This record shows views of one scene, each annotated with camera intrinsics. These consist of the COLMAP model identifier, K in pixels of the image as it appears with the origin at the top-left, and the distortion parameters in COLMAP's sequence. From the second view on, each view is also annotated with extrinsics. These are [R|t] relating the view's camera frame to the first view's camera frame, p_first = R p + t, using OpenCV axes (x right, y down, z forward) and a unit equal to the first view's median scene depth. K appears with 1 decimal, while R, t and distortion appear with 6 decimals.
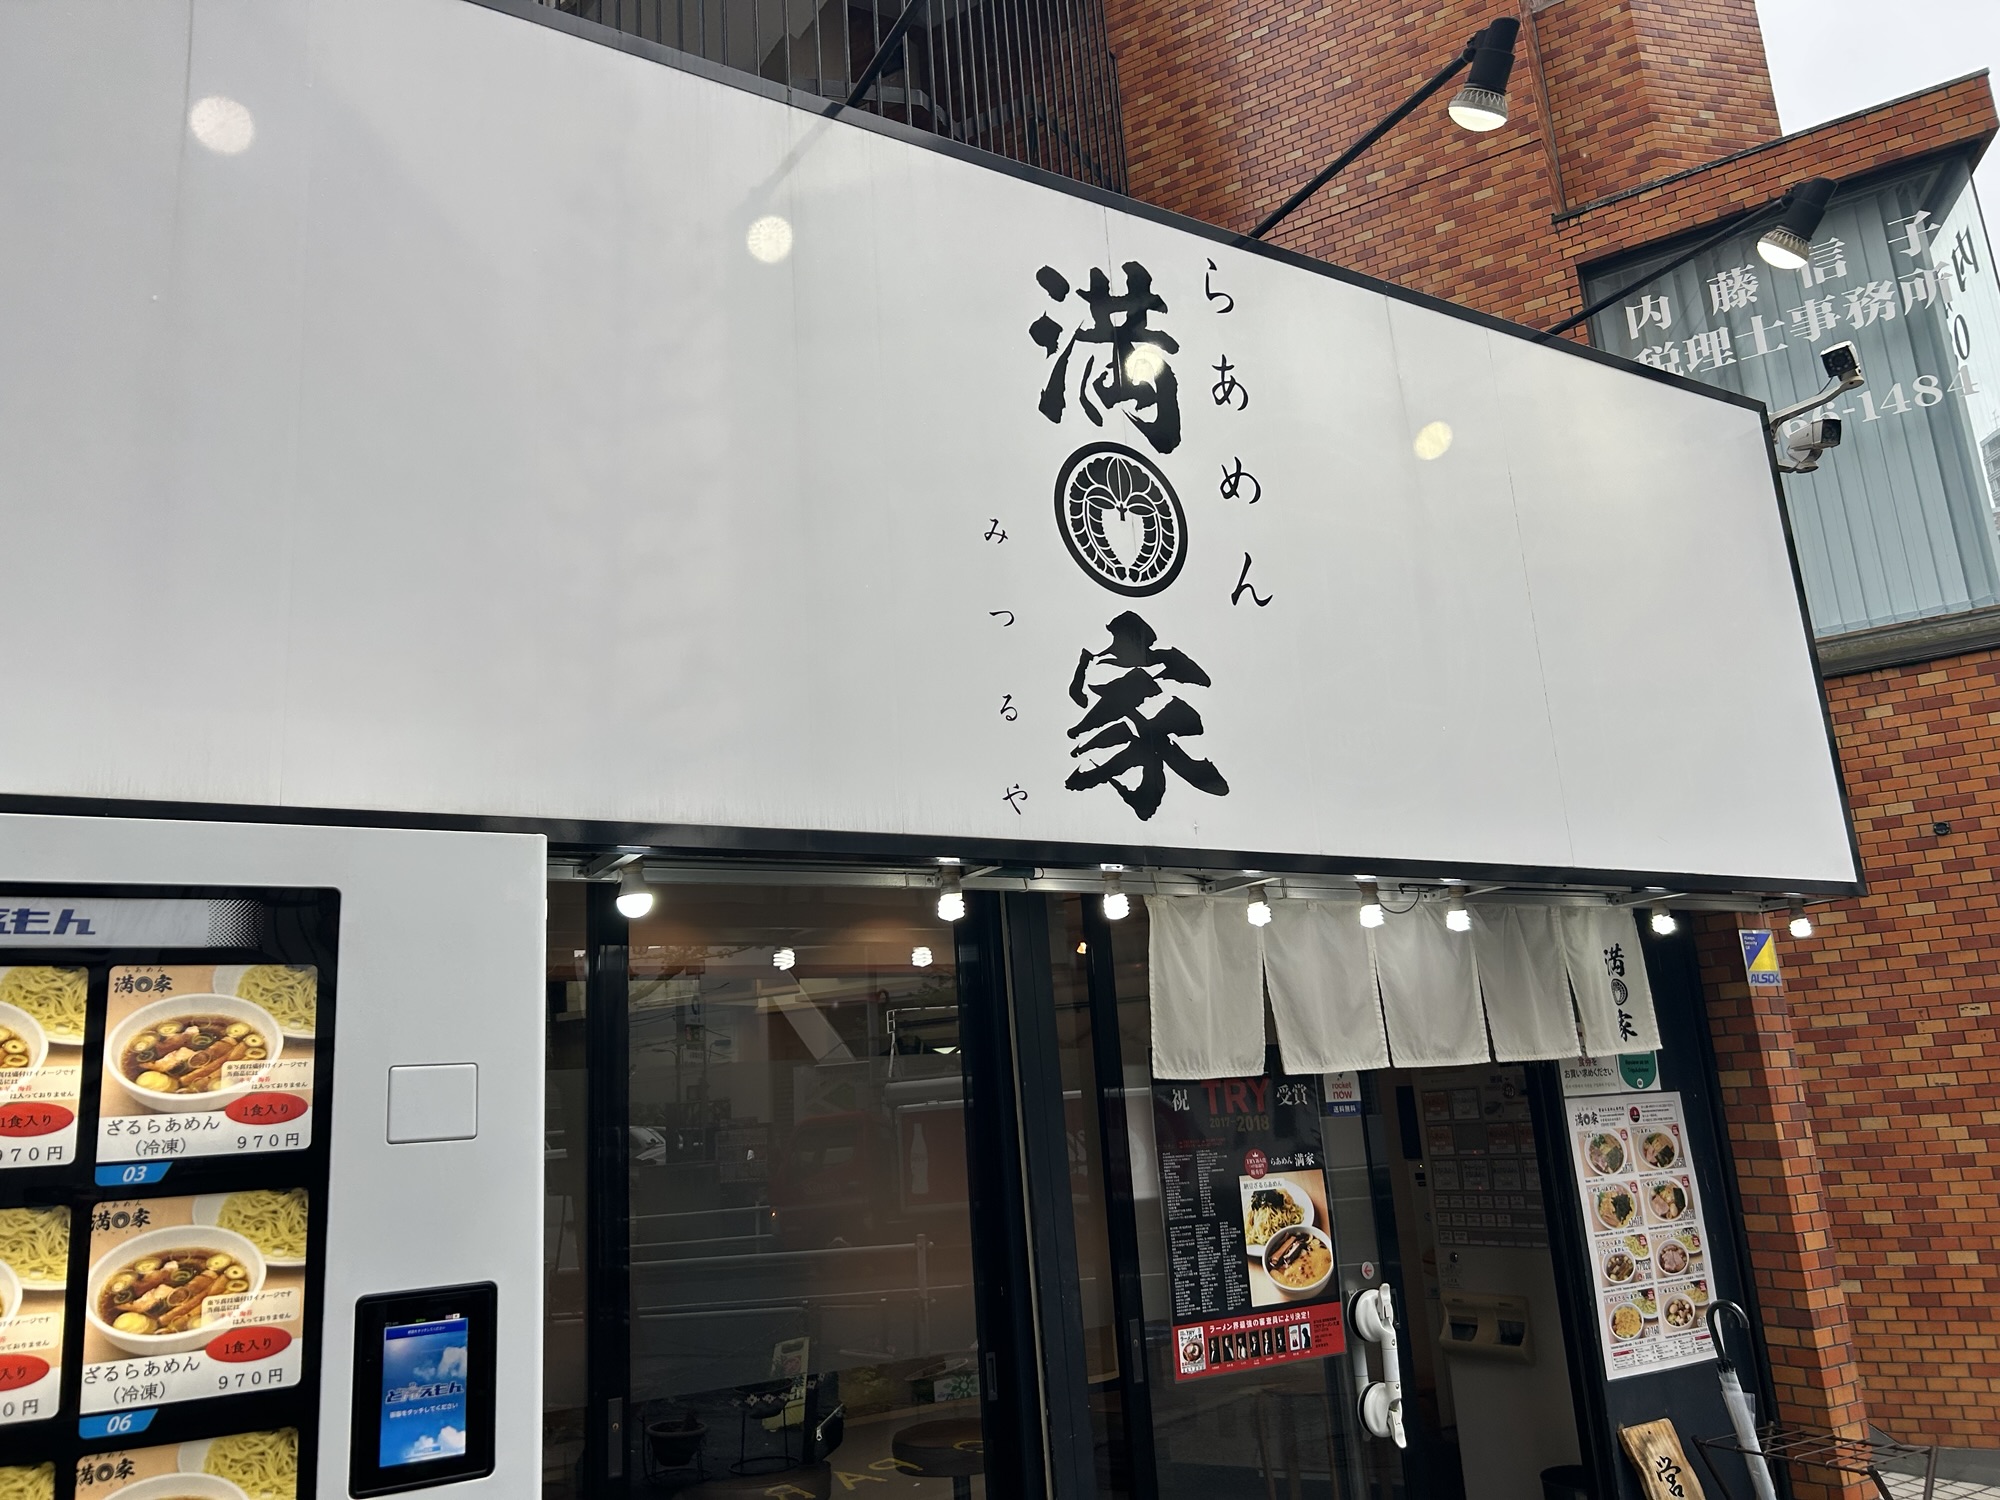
lens RADIAL K [[1511.6, 0, 968.2], [0, 1511.6, 753.5], [0, 0, 1]] dist [0.088469, -0.060925]
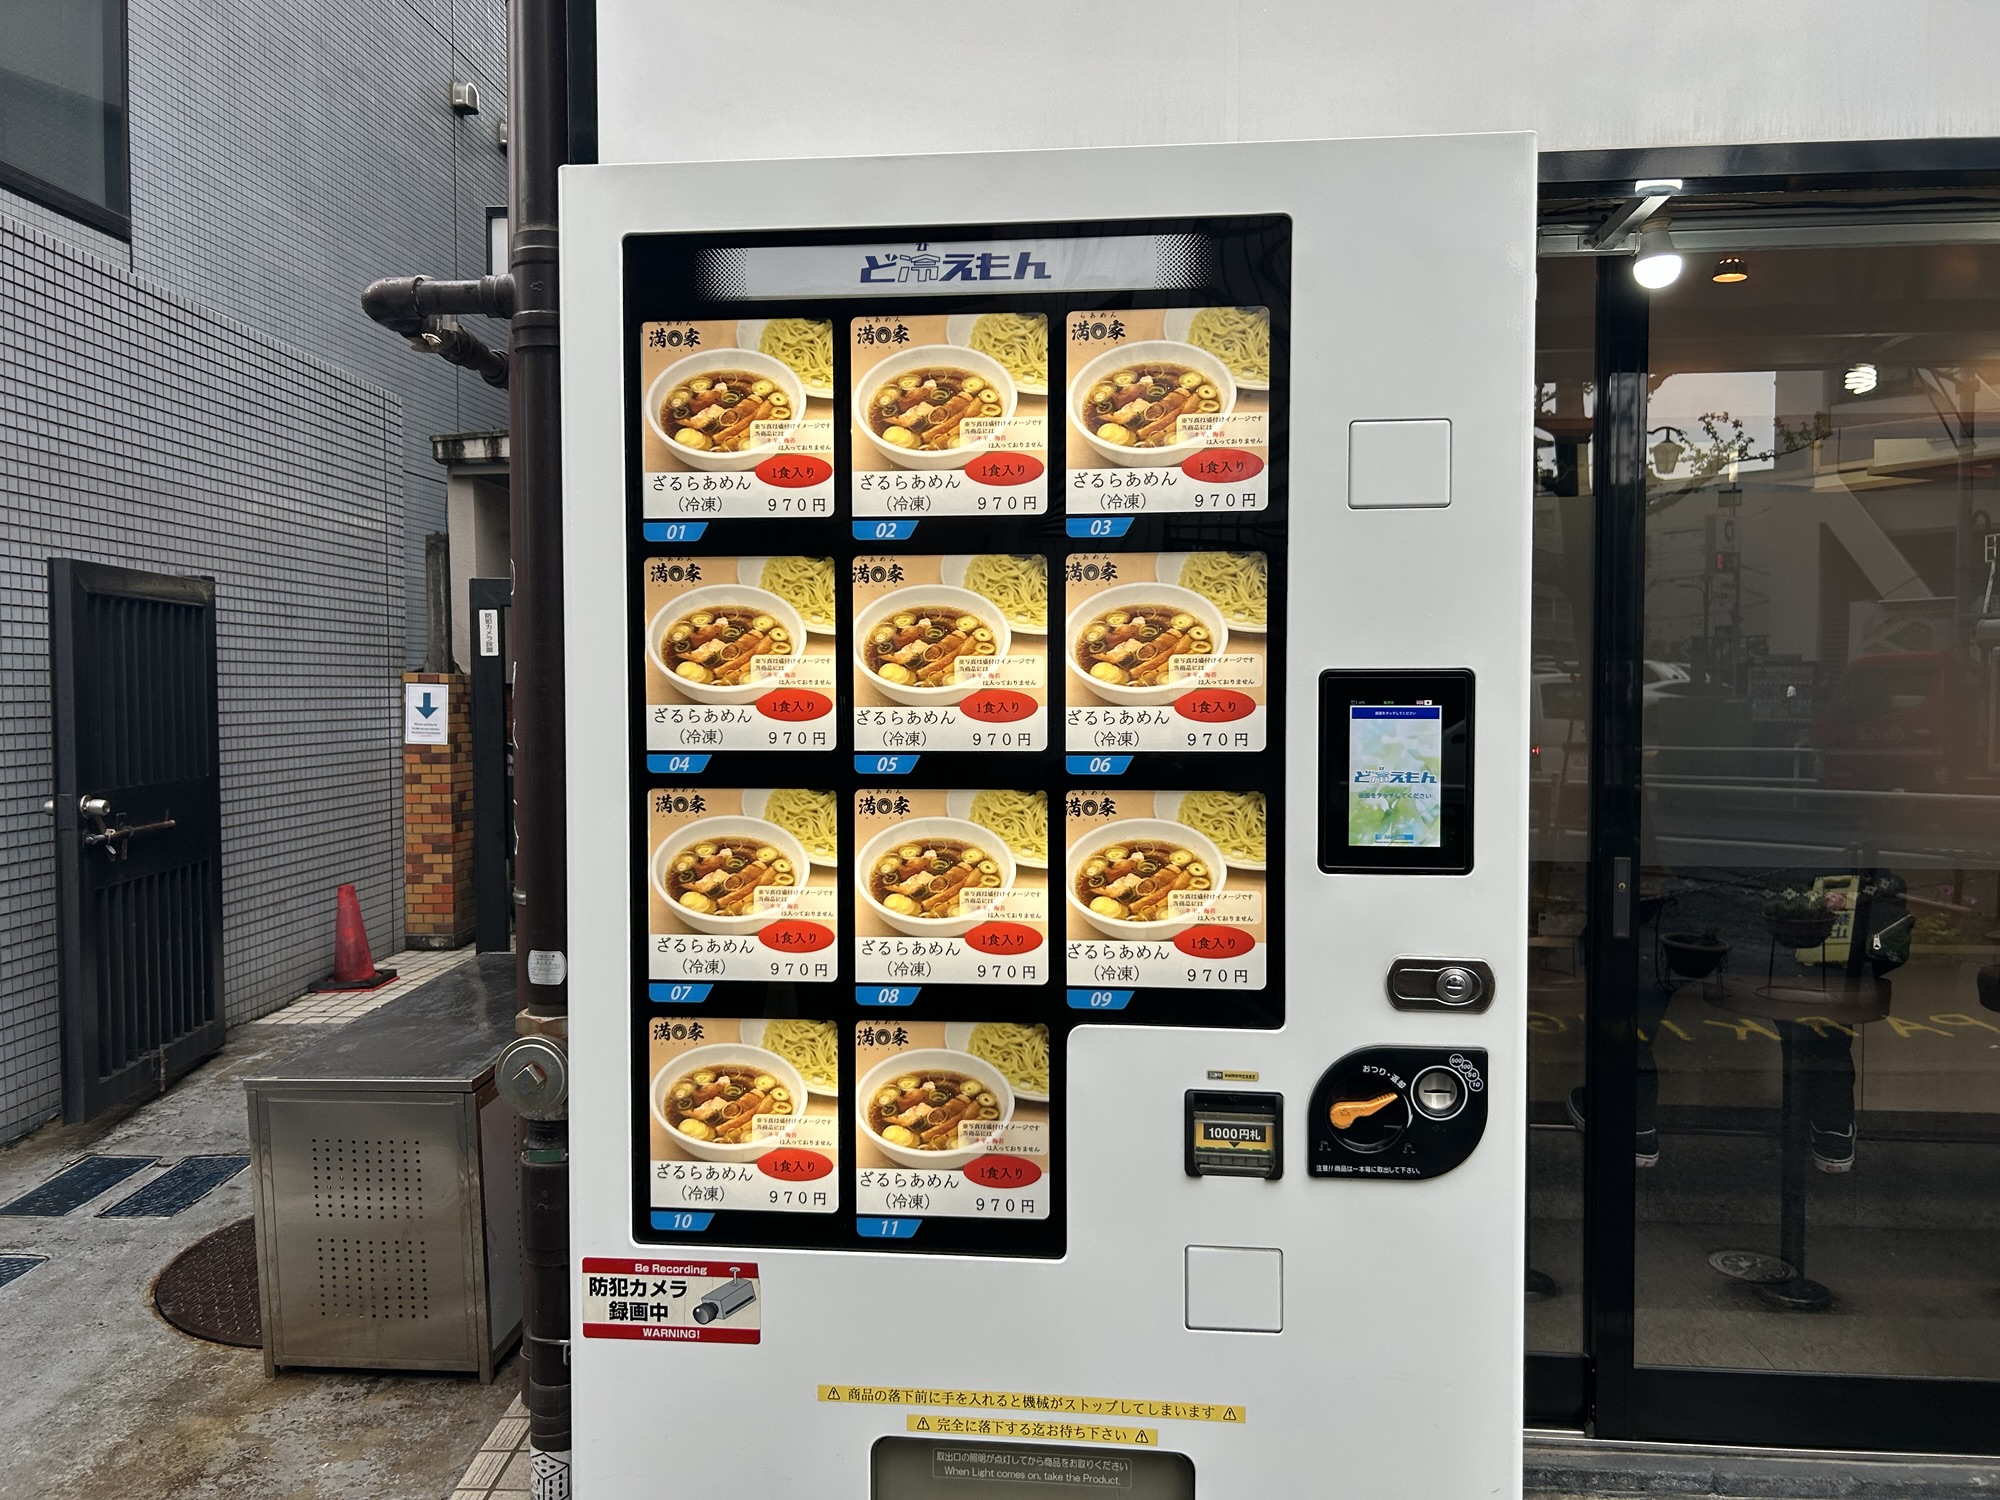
lens RADIAL K [[1581.5, 0, 1000.0], [0, 1581.5, 750.0], [0, 0, 1]] dist [0.003595, 0.001336]
pose [[0.823087, 0.087262, -0.561171, -0.028624], [0.081021, 0.959975, 0.268113, 0.132617], [0.562106, -0.266147, 0.783073, 0.158581]]
